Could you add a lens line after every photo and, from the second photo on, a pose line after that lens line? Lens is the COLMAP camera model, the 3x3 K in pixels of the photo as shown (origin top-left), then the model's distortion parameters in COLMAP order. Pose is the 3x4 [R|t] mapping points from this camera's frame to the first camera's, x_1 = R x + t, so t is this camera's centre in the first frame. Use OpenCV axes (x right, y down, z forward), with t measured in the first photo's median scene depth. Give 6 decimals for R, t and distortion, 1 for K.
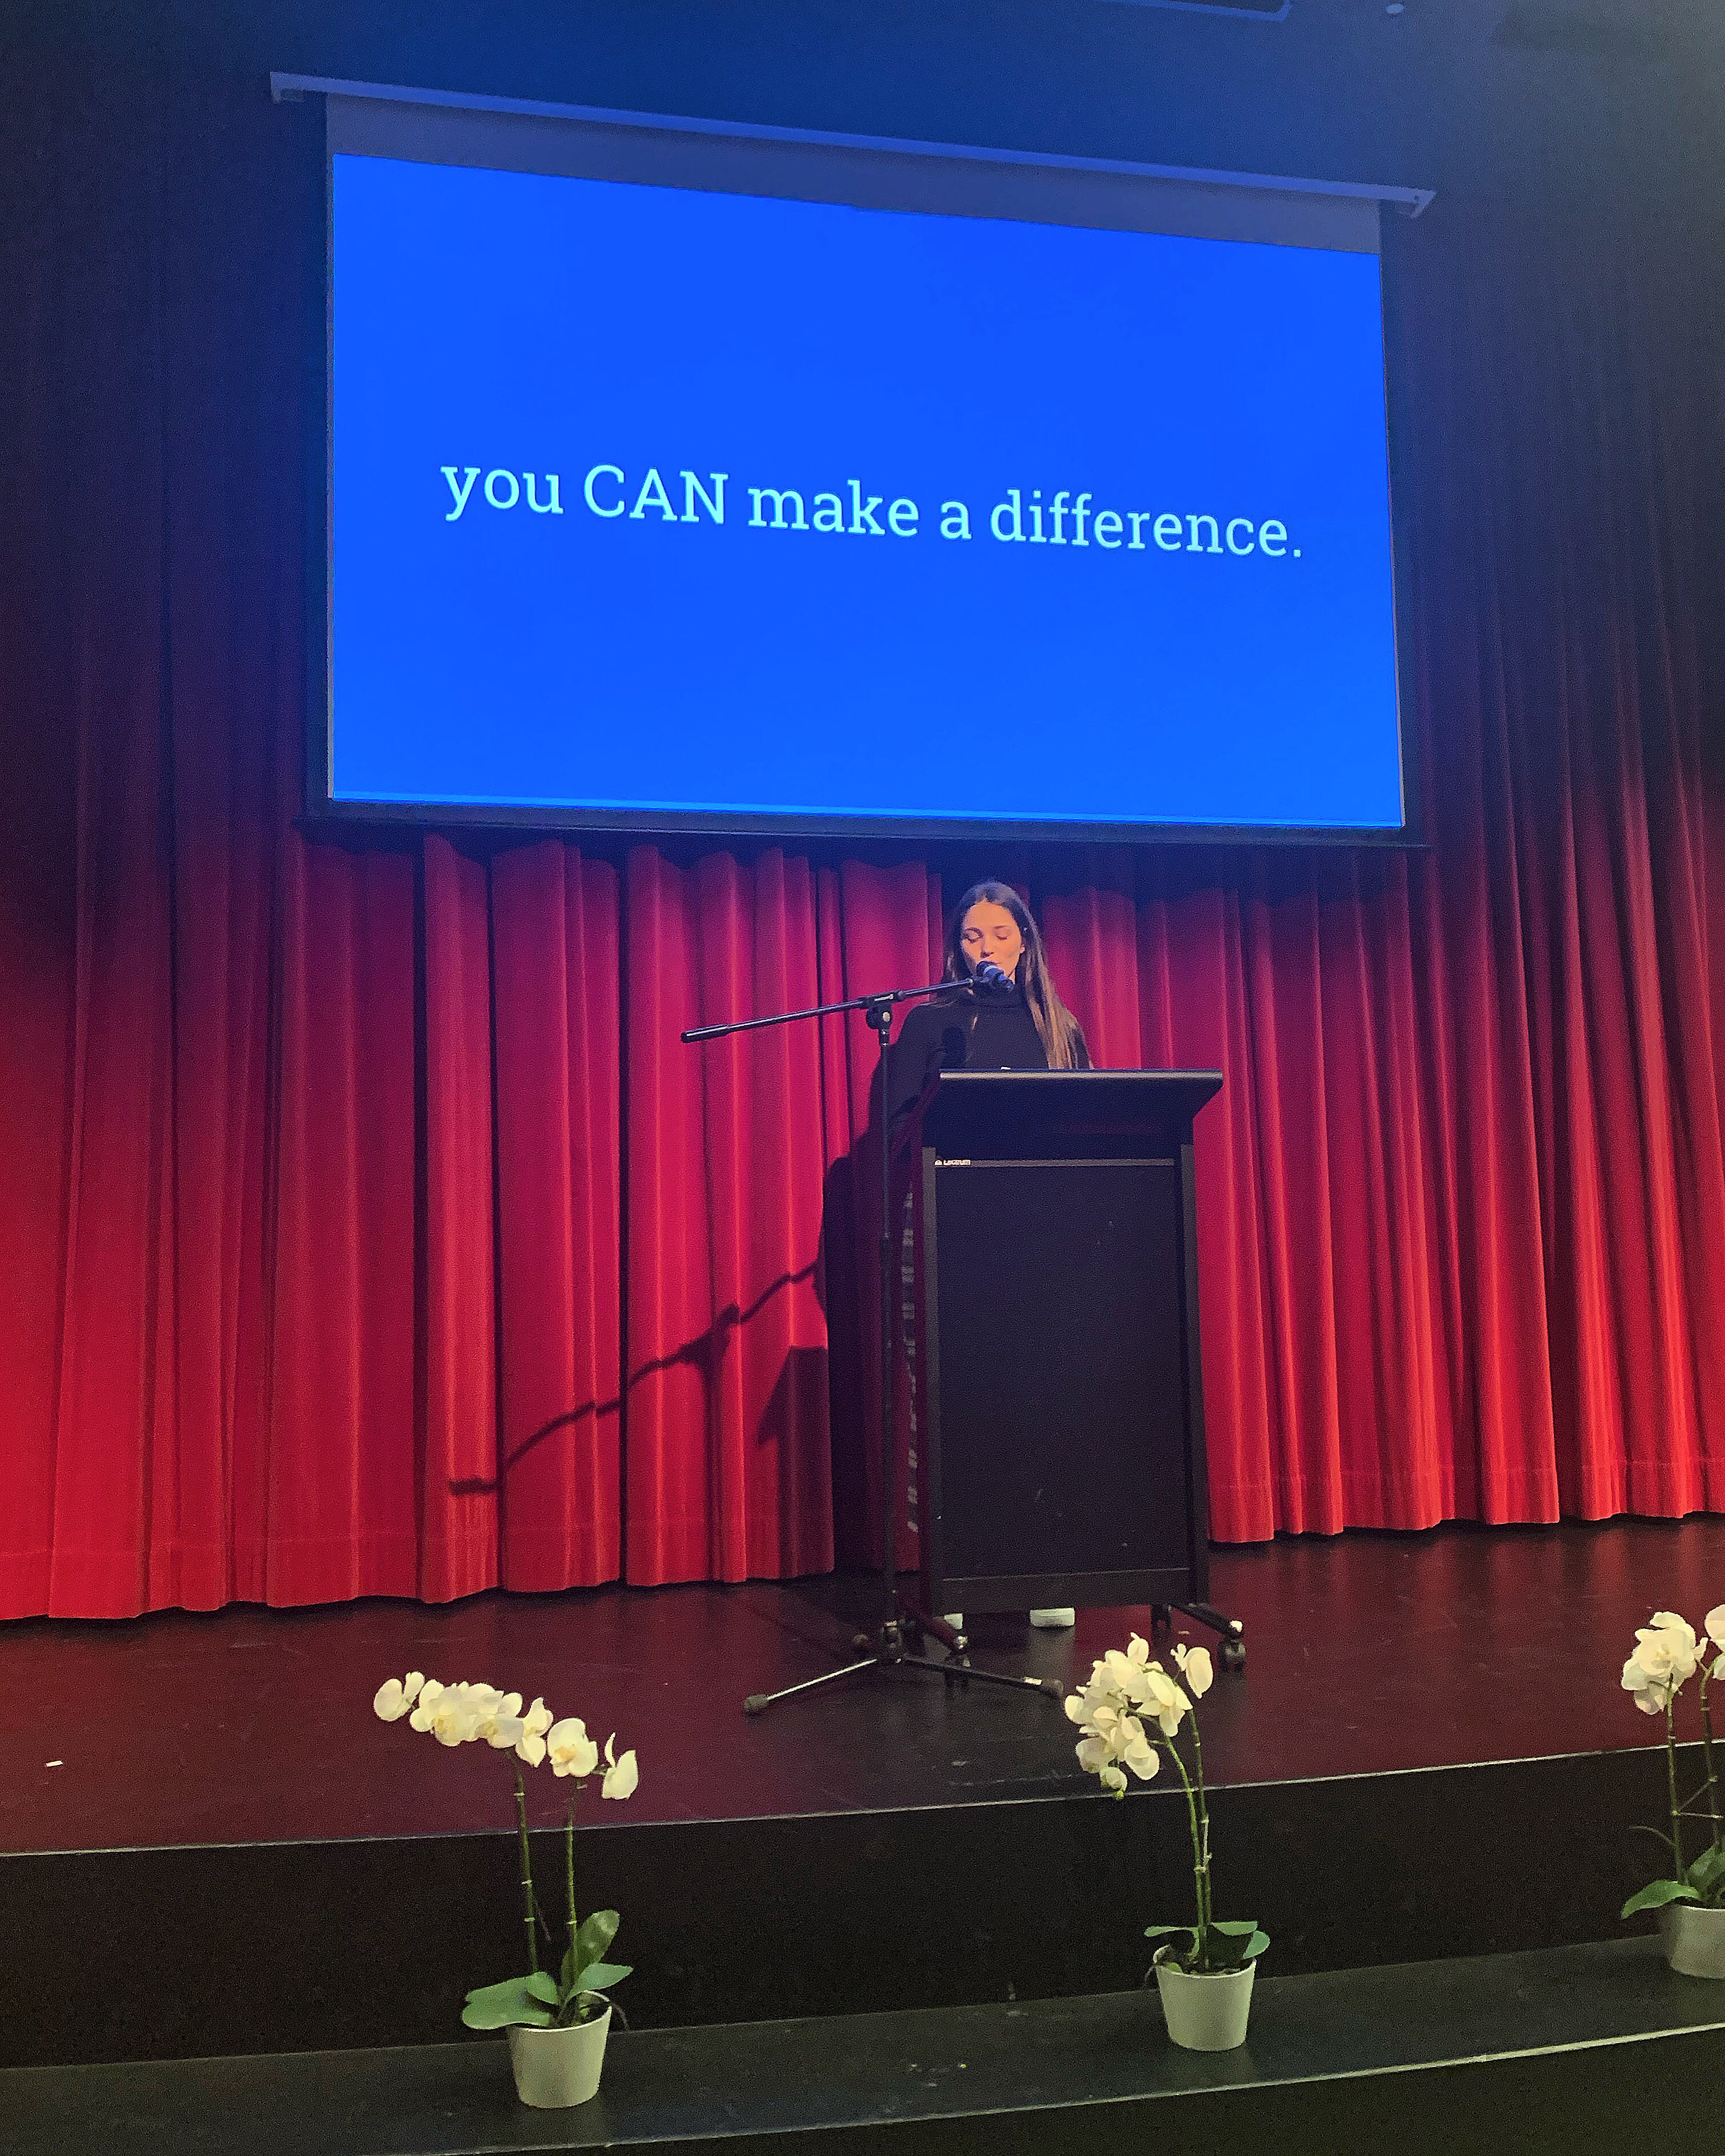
lens RADIAL K [[2179.8, 0, 795.3], [0, 2179.8, 1001.3], [0, 0, 1]] dist [0.008810, 0.000000]
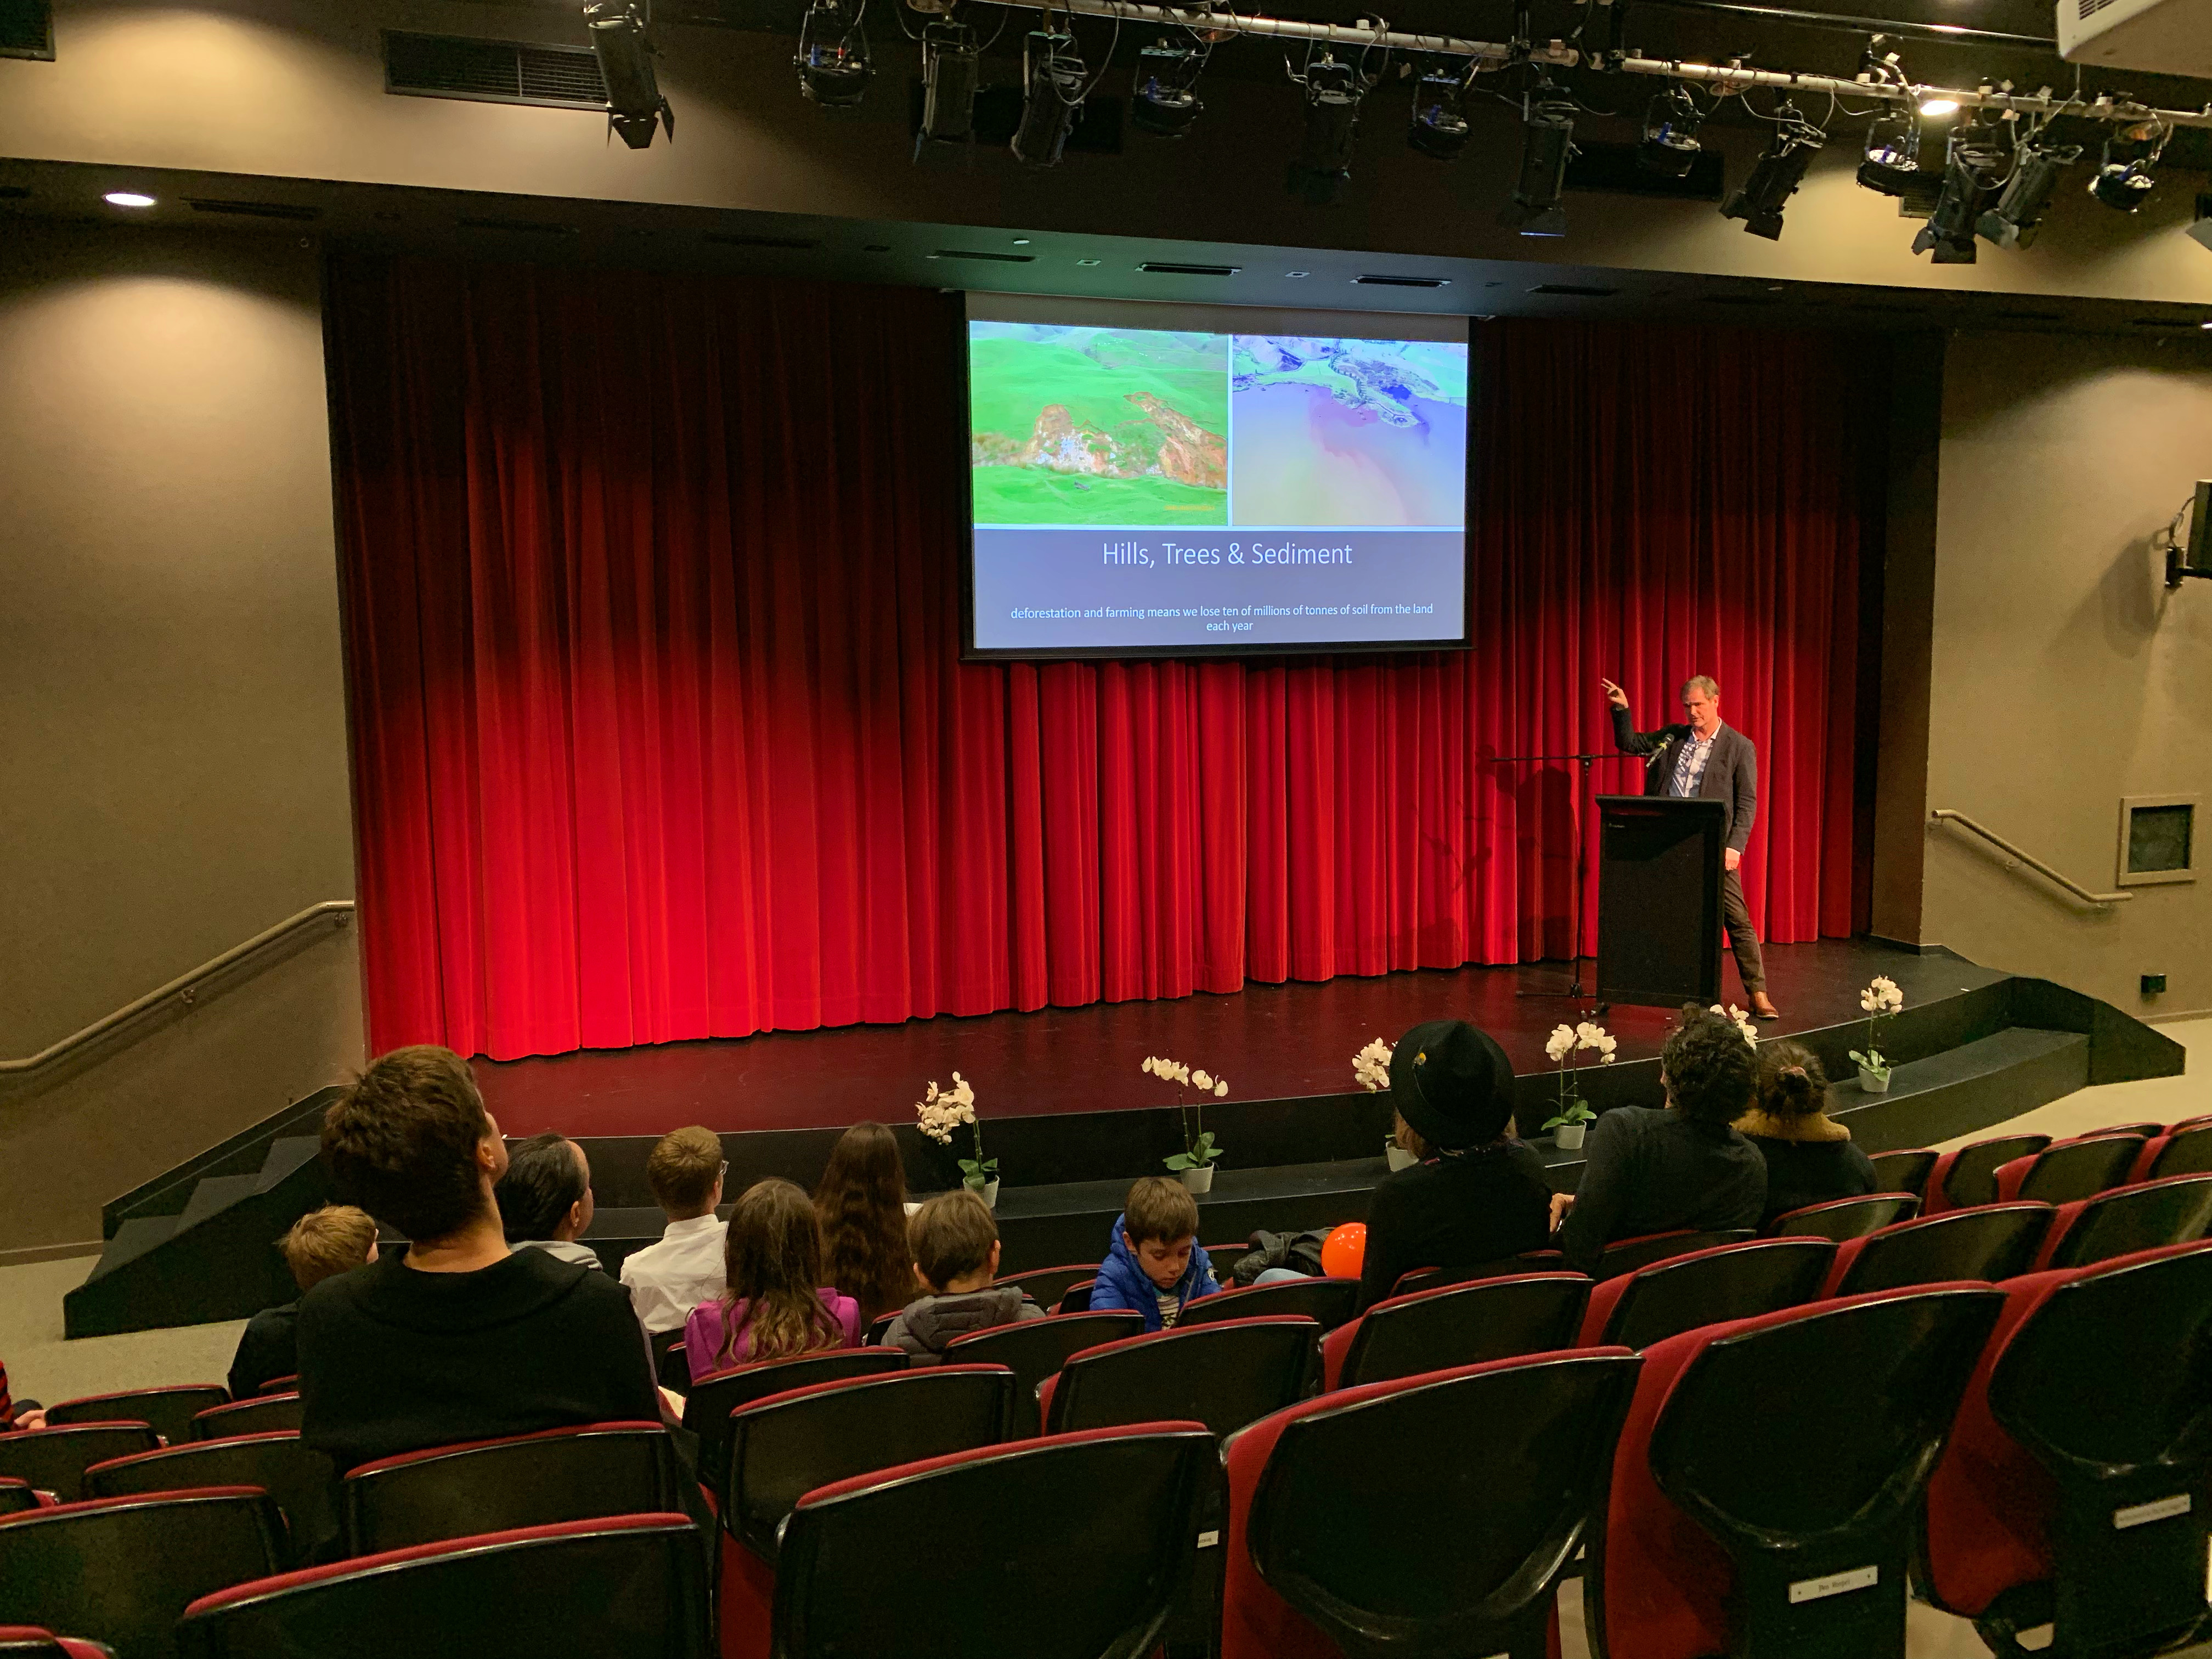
lens RADIAL K [[1750.4, 0, 1066.8], [0, 1750.4, 792.5], [0, 0, 1]] dist [0.038811, -0.051417]
pose [[0.995170, 0.000033, 0.098169, -0.454637], [-0.017961, 0.983181, 0.181749, -0.411520], [-0.096512, -0.182635, 0.978432, -1.082456]]
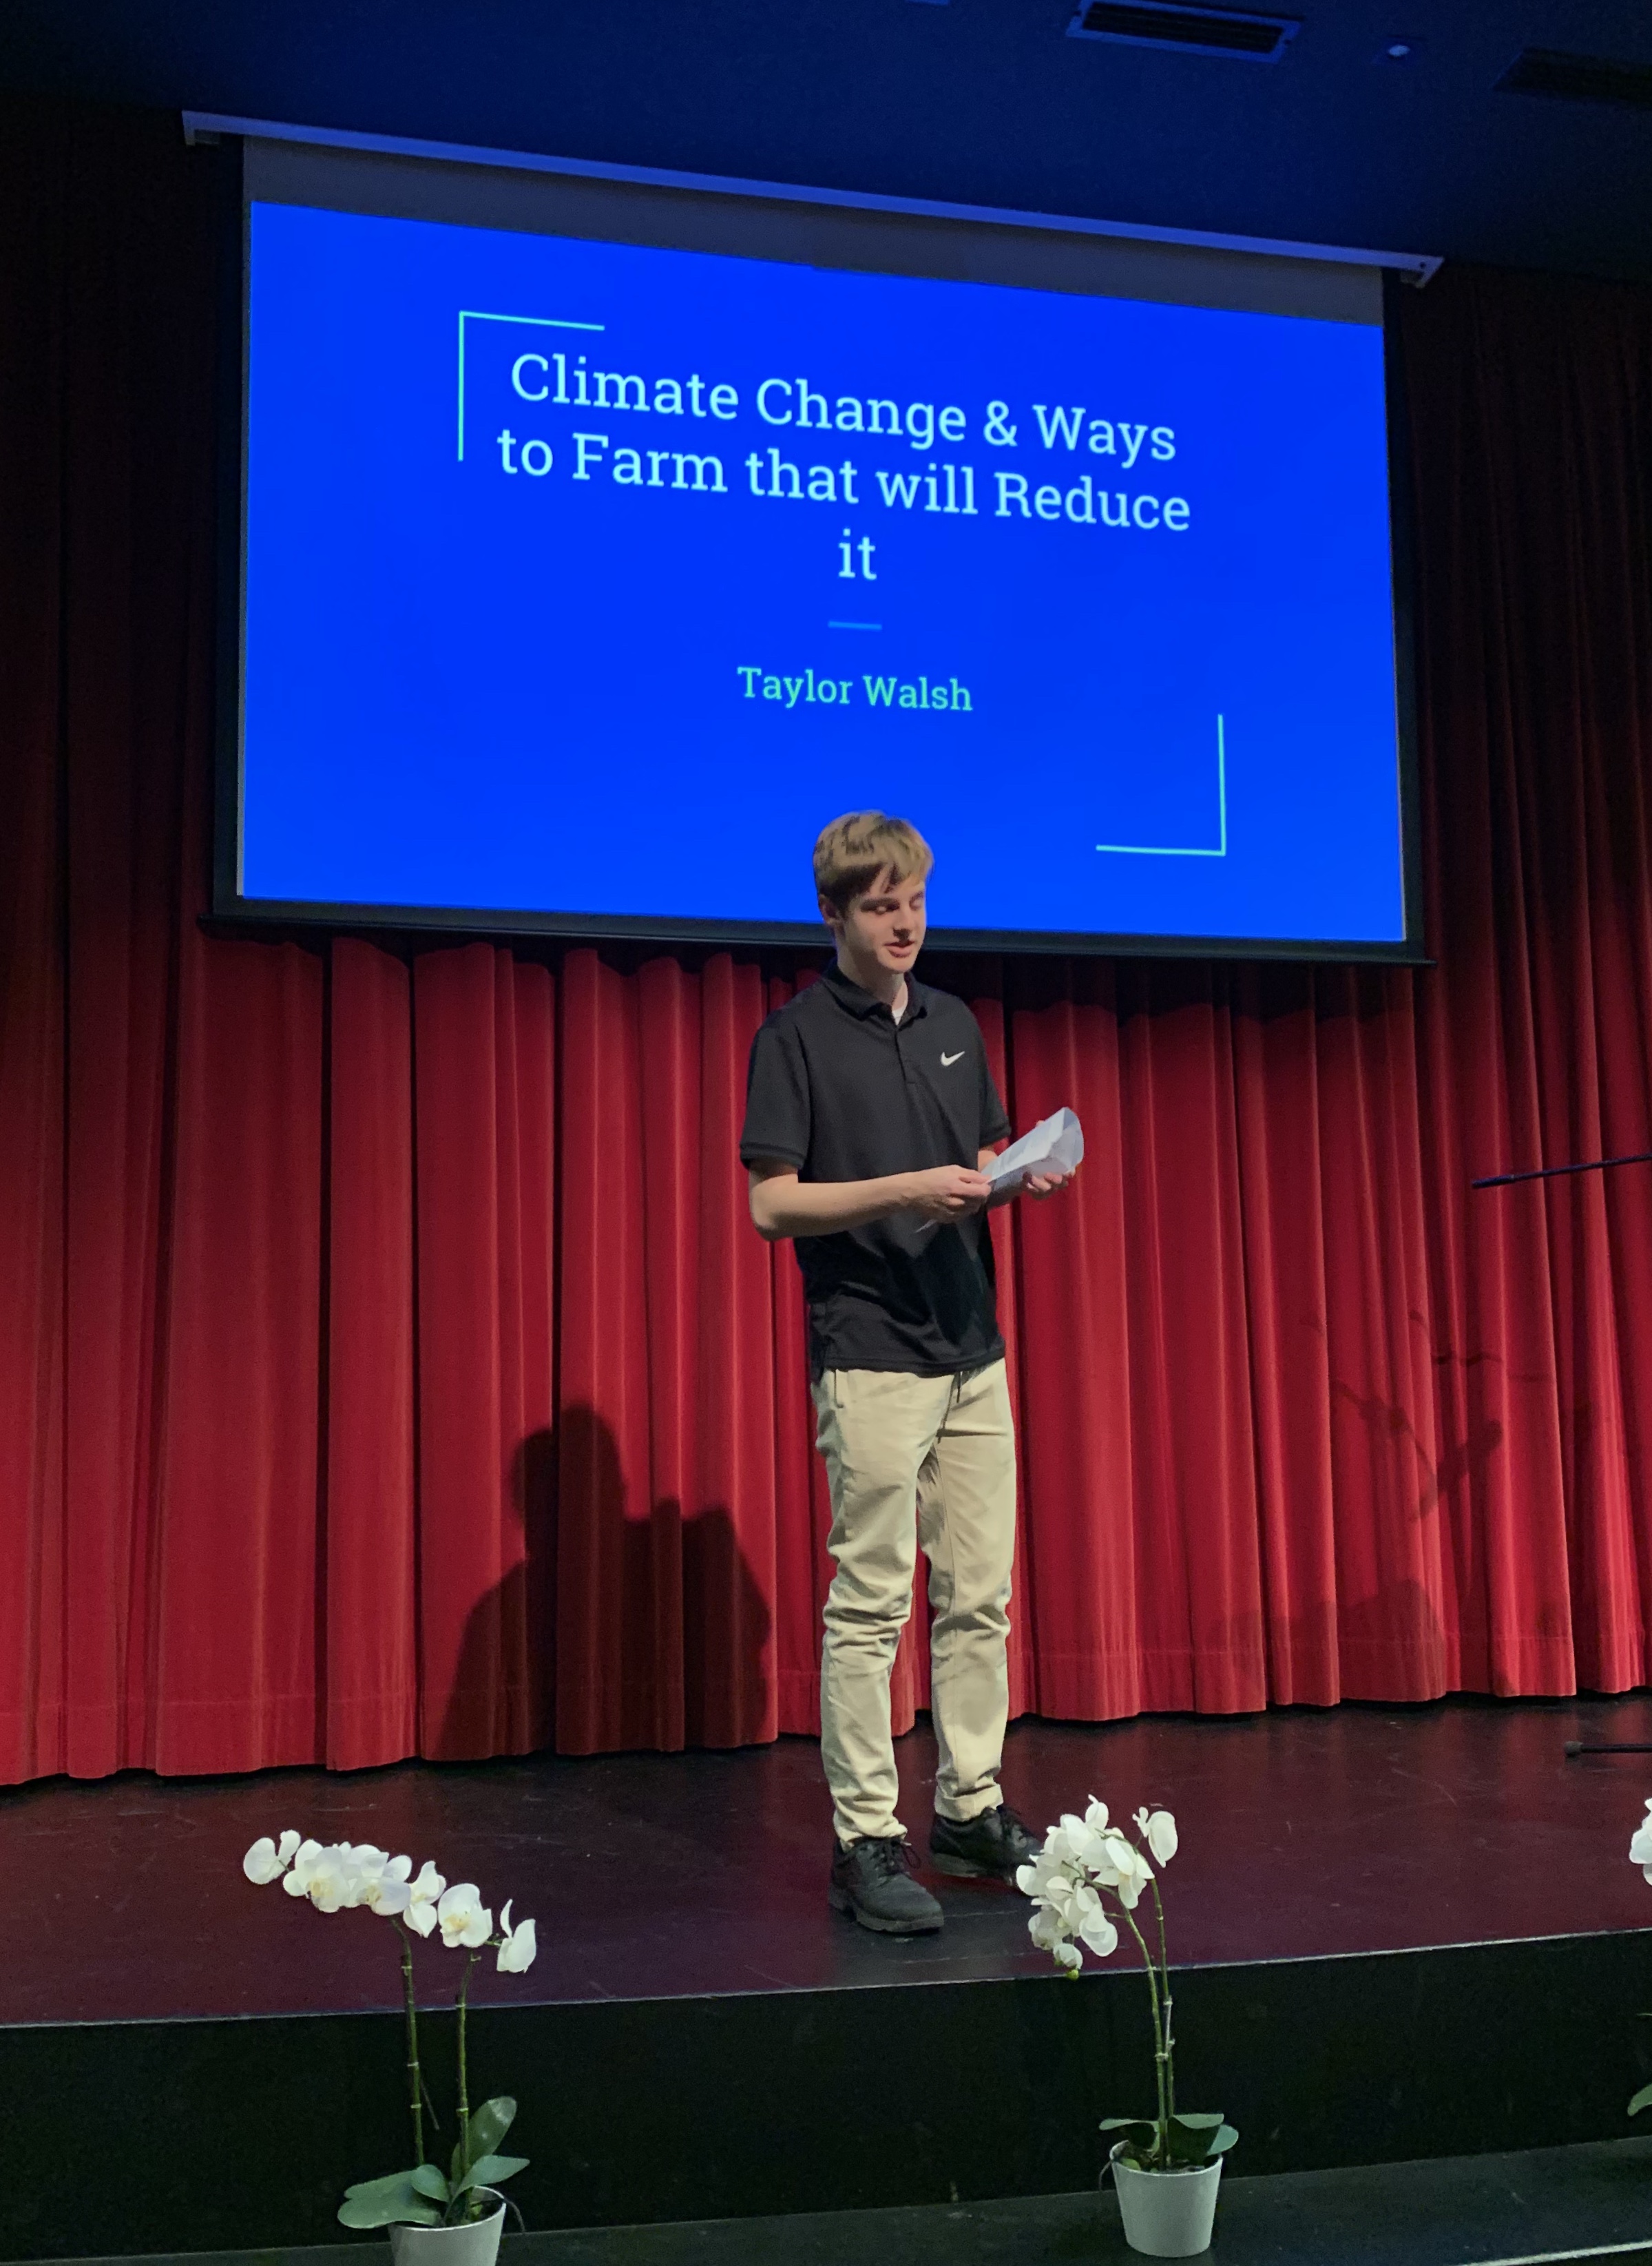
lens RADIAL K [[2317.7, 0, 773.8], [0, 2317.7, 1138.5], [0, 0, 1]] dist [-0.000529, 0.000000]
pose [[0.999970, 0.007291, 0.002500, 0.018132], [-0.007277, 0.999956, -0.005859, 0.023020], [-0.002543, 0.005841, 0.999980, 0.036845]]
